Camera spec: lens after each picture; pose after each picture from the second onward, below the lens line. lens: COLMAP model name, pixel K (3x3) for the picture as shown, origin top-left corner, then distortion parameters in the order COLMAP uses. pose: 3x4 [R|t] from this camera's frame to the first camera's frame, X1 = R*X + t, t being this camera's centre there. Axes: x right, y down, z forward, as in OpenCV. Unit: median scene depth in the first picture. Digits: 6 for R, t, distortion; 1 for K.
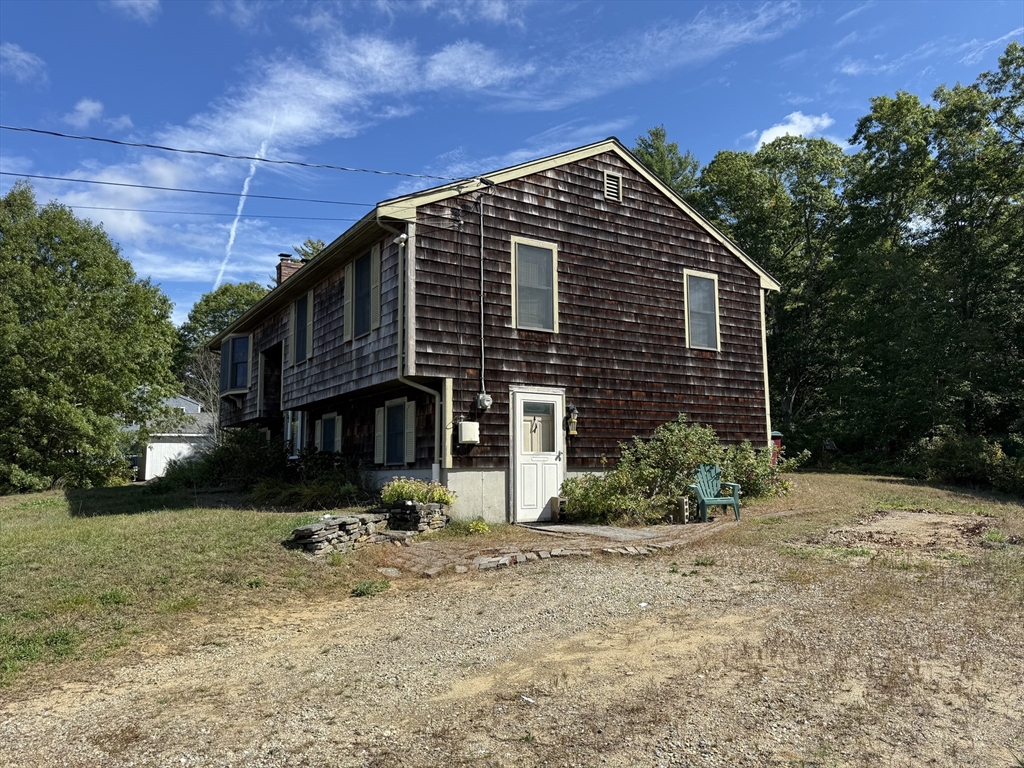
lens RADIAL K [[706.8, 0, 518.7], [0, 706.8, 389.2], [0, 0, 1]] dist [0.040679, -0.051673]
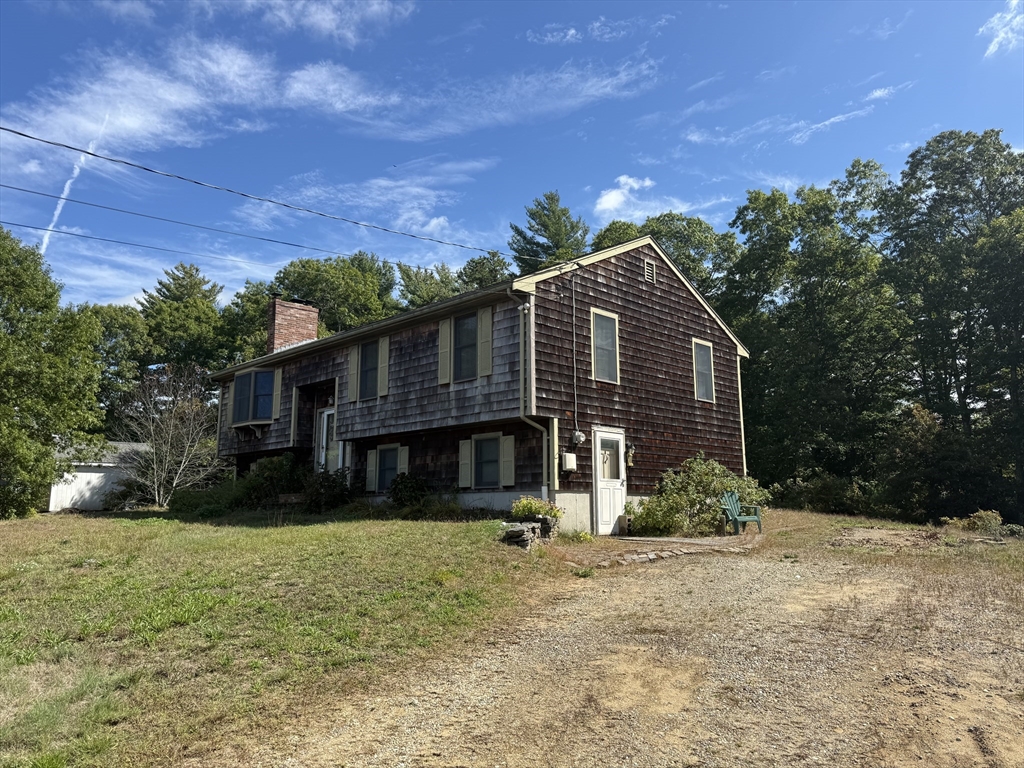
lens RADIAL K [[706.8, 0, 509.3], [0, 706.8, 381.3], [0, 0, 1]] dist [0.040679, -0.051673]
pose [[0.978473, 0.044356, 0.201553, -0.363298], [-0.030805, 0.997080, -0.069879, 0.008029], [-0.204064, 0.062165, 0.976982, -0.181244]]
